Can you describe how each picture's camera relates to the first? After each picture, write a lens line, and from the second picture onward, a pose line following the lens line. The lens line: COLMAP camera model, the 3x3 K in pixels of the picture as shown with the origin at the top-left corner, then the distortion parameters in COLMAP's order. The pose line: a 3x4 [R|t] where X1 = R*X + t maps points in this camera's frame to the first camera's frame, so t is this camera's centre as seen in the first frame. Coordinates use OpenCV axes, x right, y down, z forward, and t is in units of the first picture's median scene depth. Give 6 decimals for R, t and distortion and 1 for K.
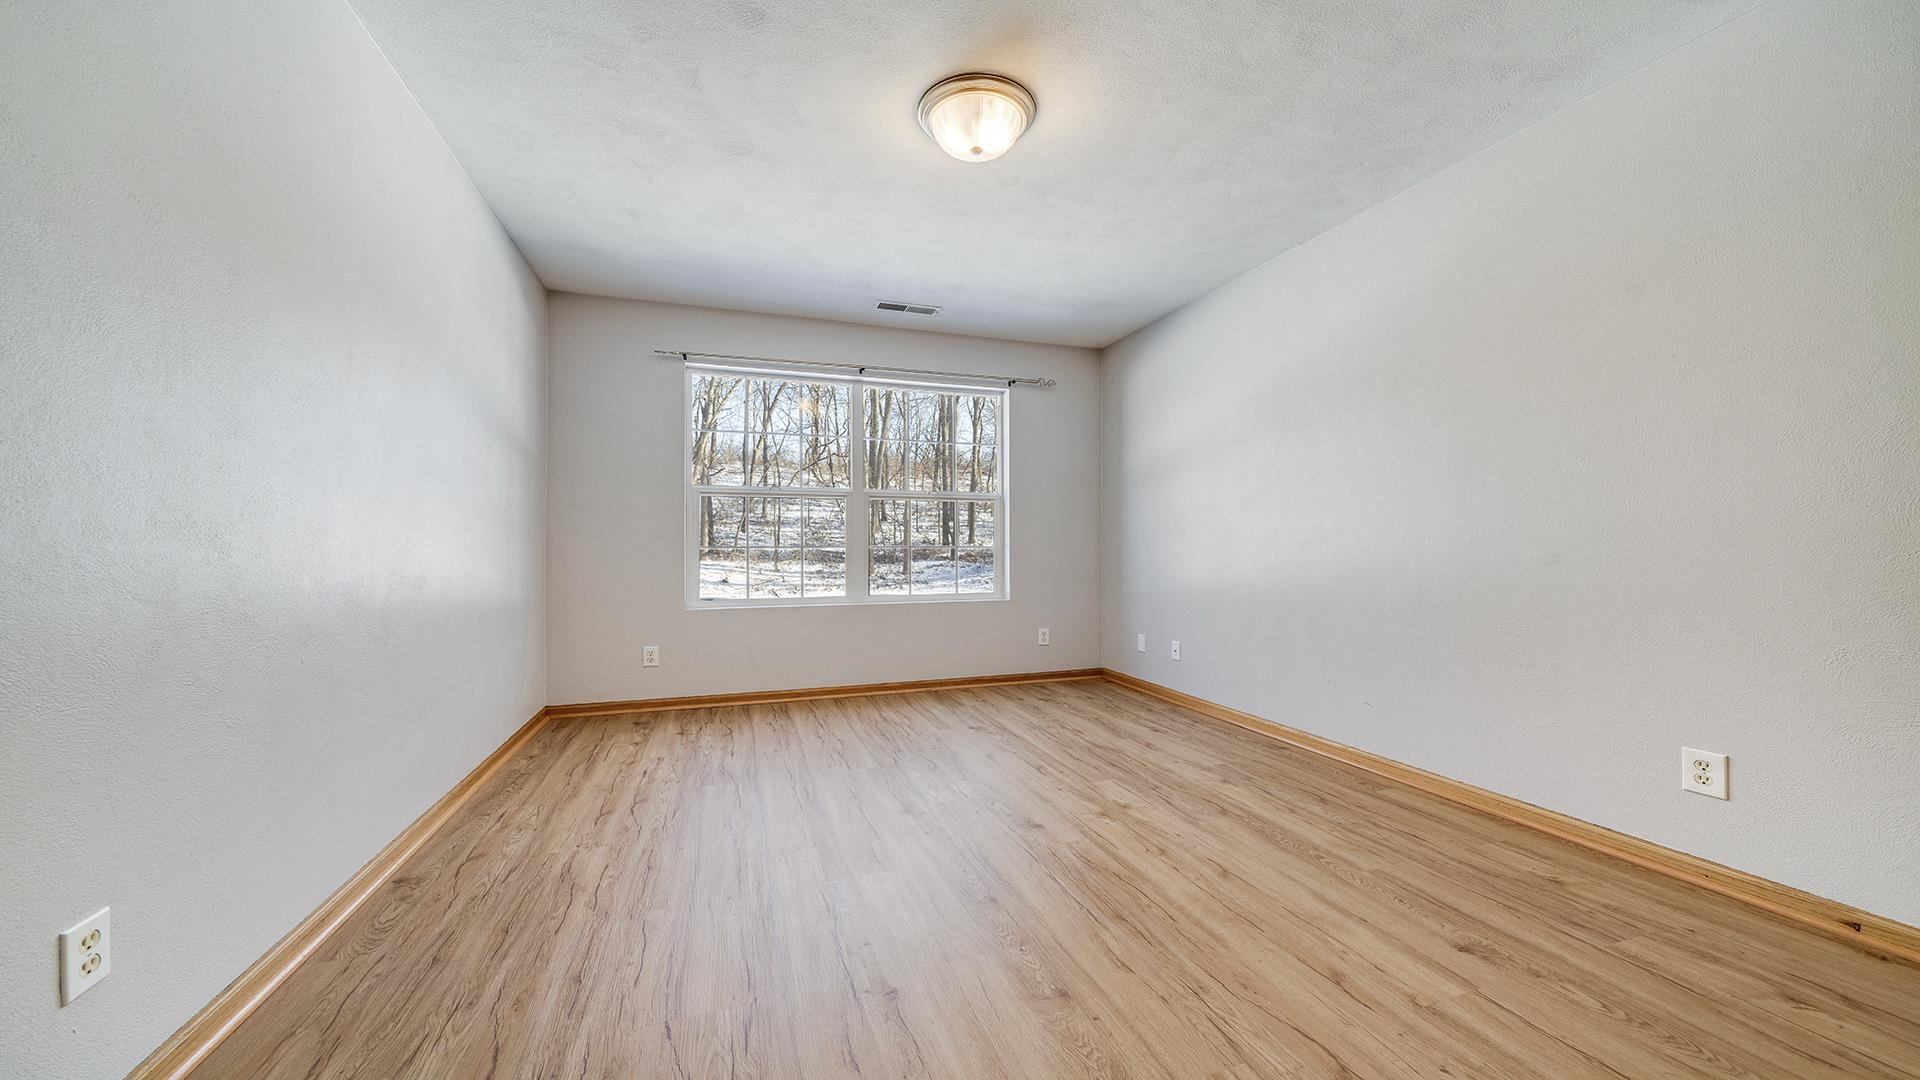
lens RADIAL K [[699.5, 0, 950.2], [0, 699.5, 539.9], [0, 0, 1]] dist [-0.001901, -0.000033]
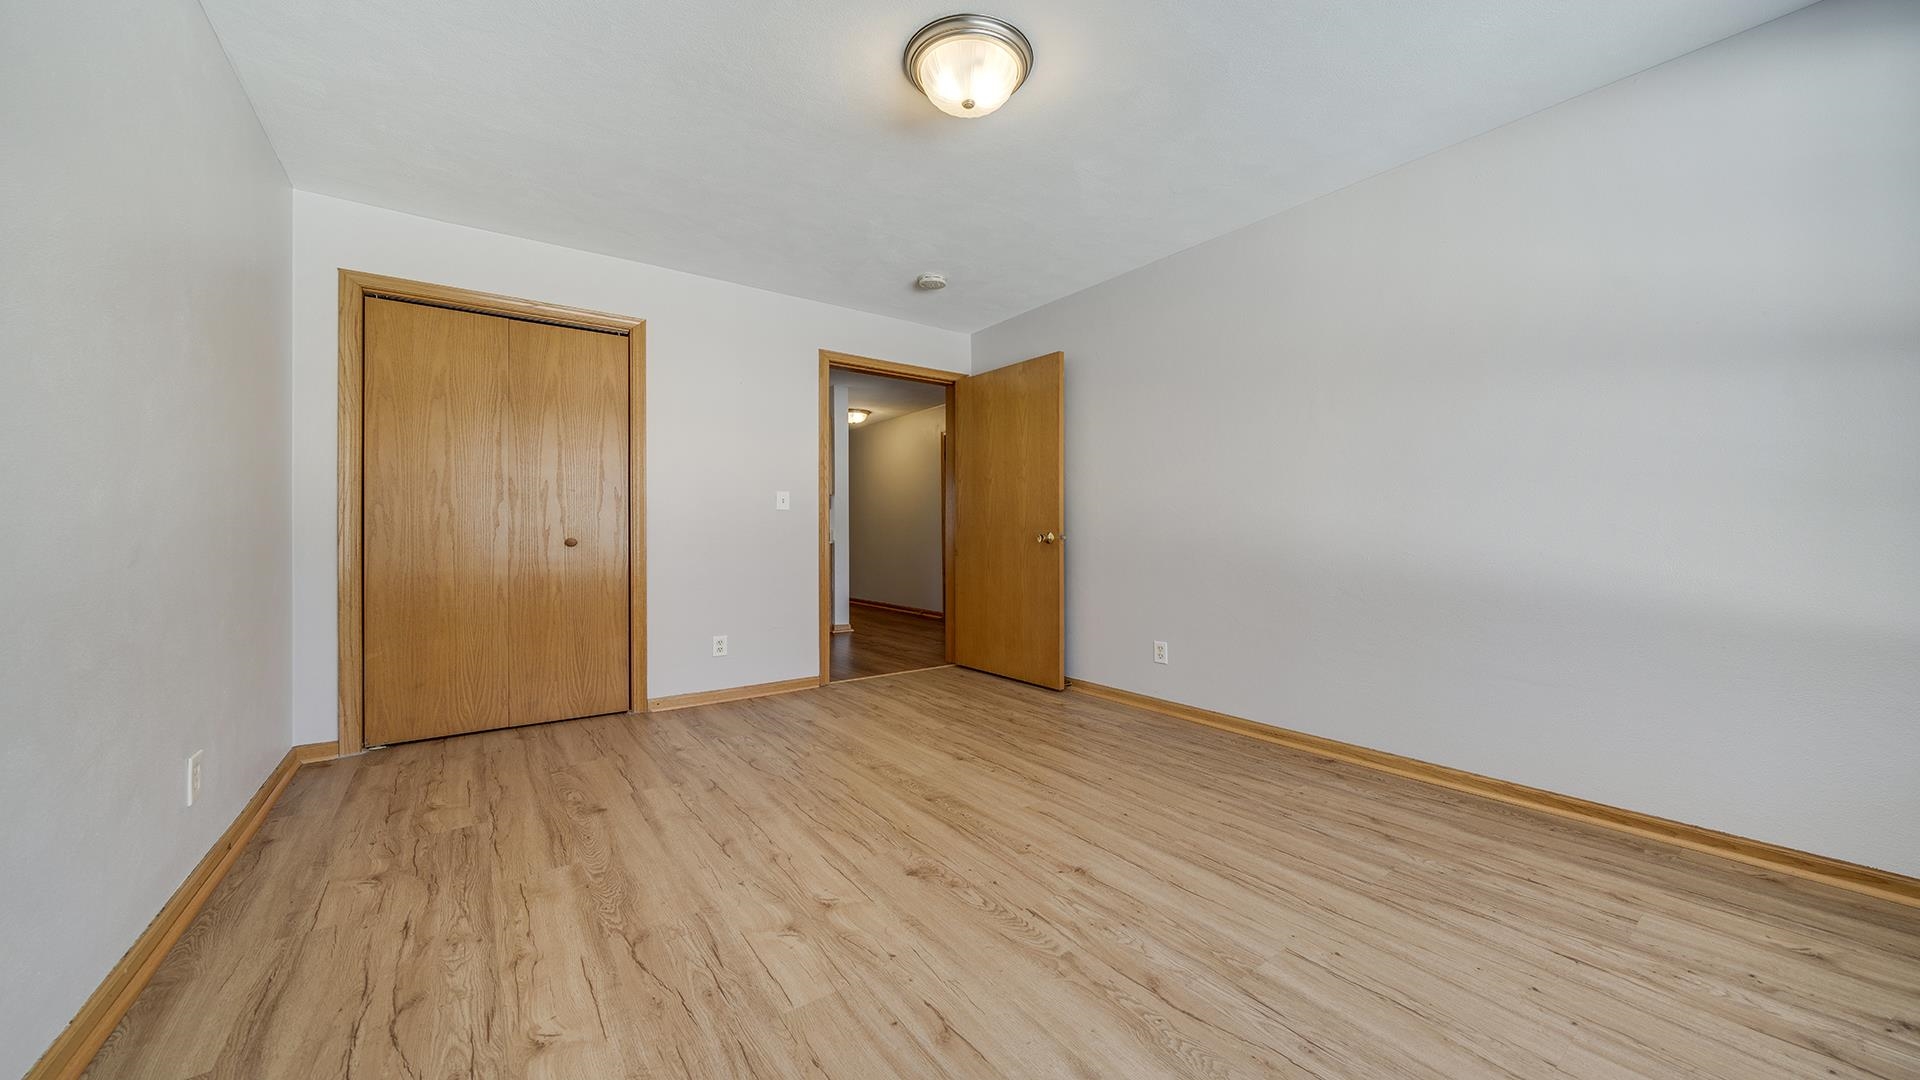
lens RADIAL K [[699.5, 0, 950.2], [0, 699.5, 539.9], [0, 0, 1]] dist [-0.001901, -0.000033]
pose [[-0.958195, 0.007295, -0.286024, 0.337509], [0.006483, 0.999972, 0.003784, 0.019078], [0.286044, 0.001772, -0.958215, 1.934569]]
